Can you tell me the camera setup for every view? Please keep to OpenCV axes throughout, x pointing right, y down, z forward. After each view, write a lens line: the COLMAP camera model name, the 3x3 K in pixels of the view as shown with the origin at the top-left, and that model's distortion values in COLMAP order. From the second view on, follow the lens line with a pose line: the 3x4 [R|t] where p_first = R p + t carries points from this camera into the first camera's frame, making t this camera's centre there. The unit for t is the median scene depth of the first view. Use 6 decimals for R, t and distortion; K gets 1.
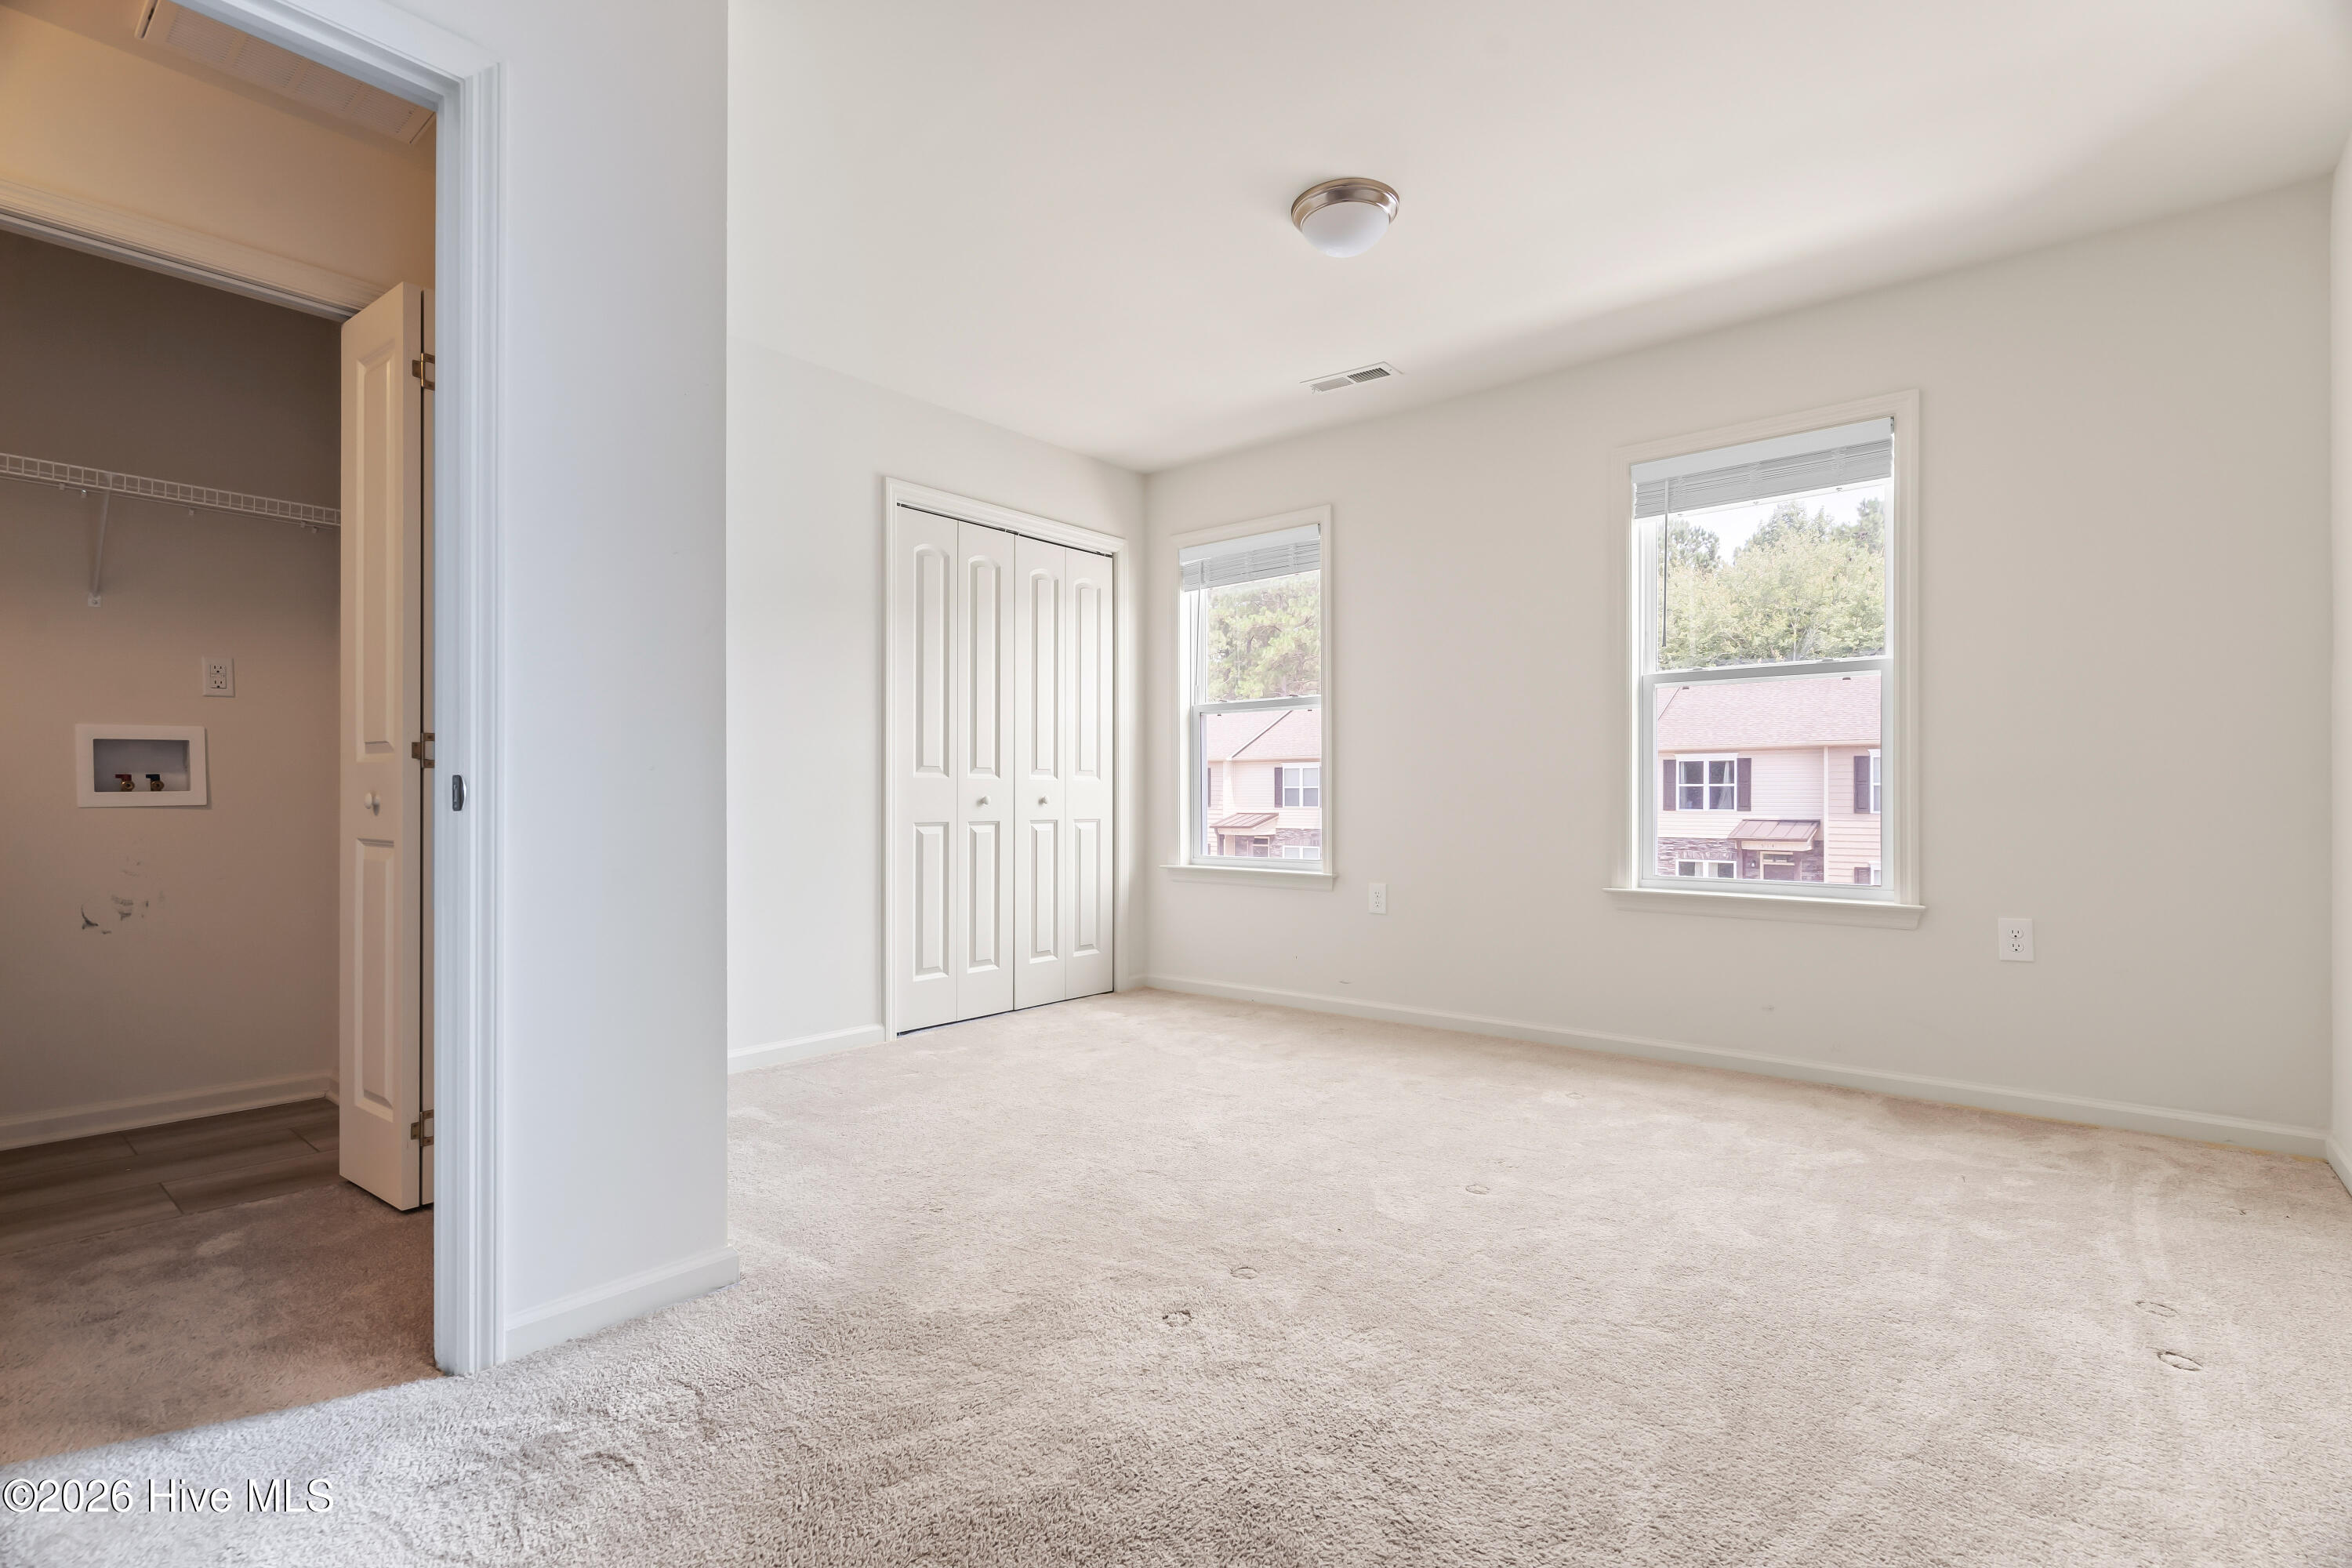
lens RADIAL K [[1110.1, 0, 1176.0], [0, 1110.1, 784.0], [0, 0, 1]] dist [-0.000989, 0.000125]
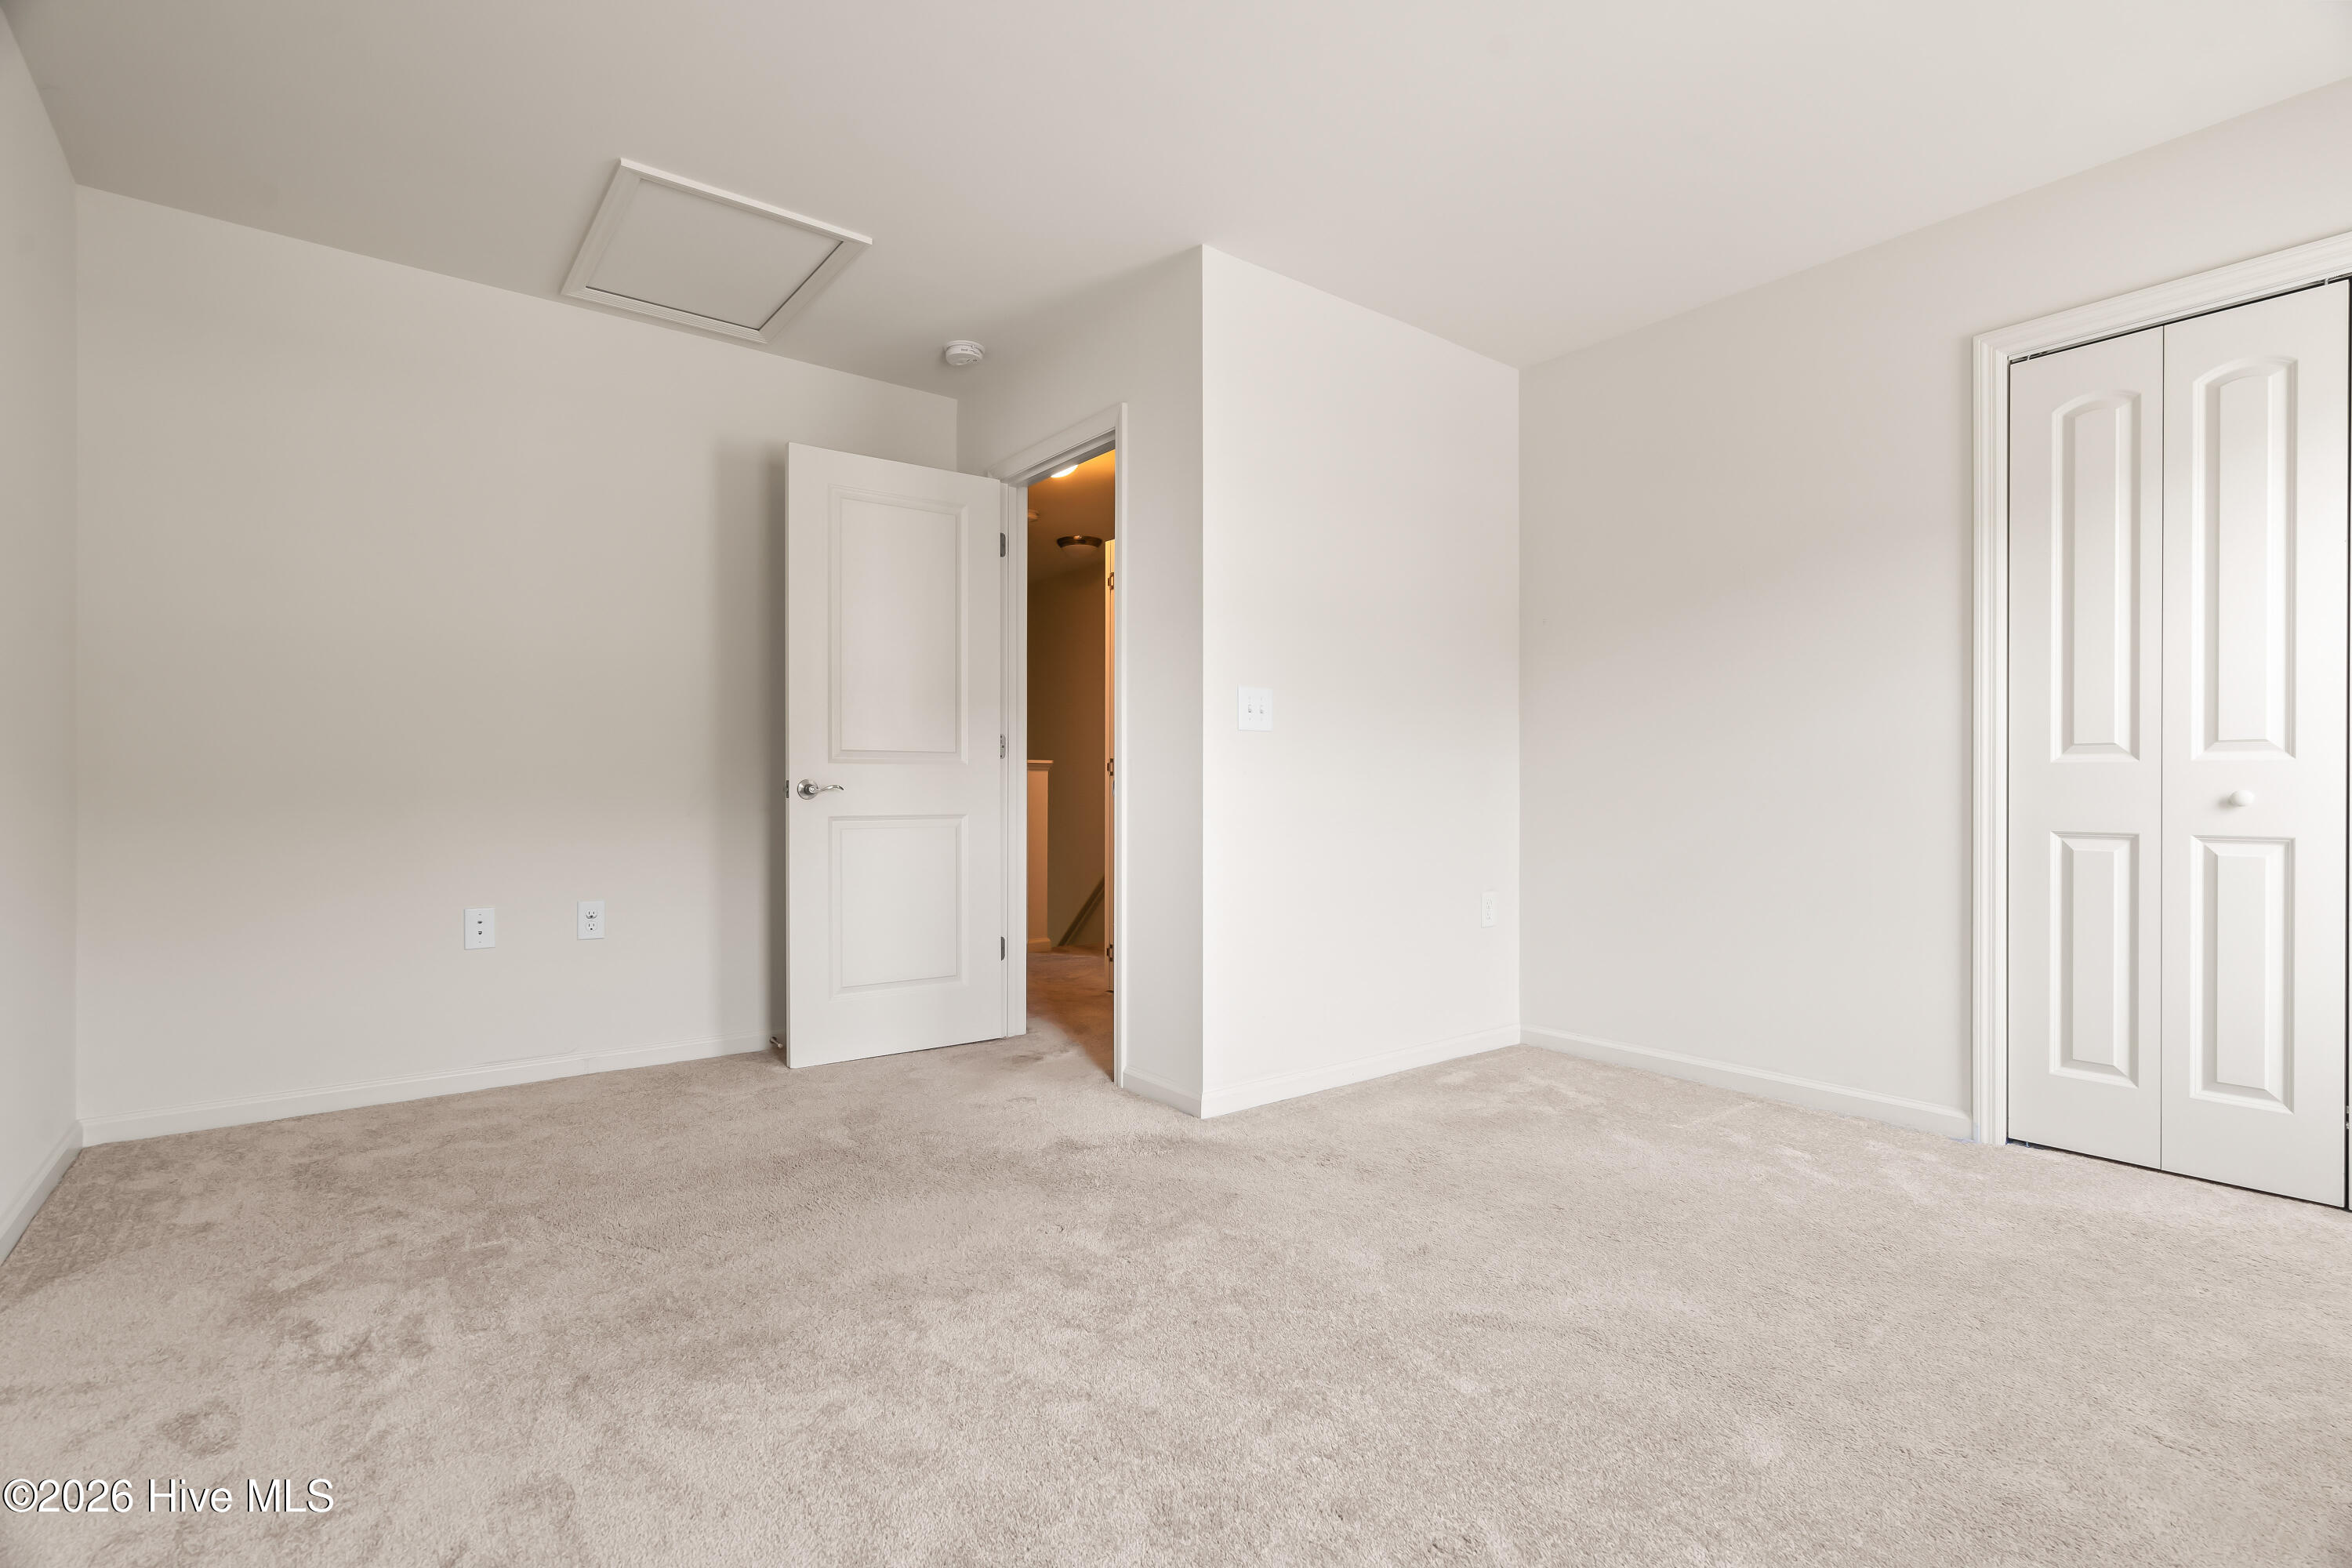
lens RADIAL K [[1110.1, 0, 1176.0], [0, 1110.1, 784.0], [0, 0, 1]] dist [-0.000989, 0.000125]
pose [[-0.228175, -0.007236, -0.973593, 0.511515], [0.008345, 0.999921, -0.009387, 0.008216], [0.973584, -0.010267, -0.228097, 0.633947]]
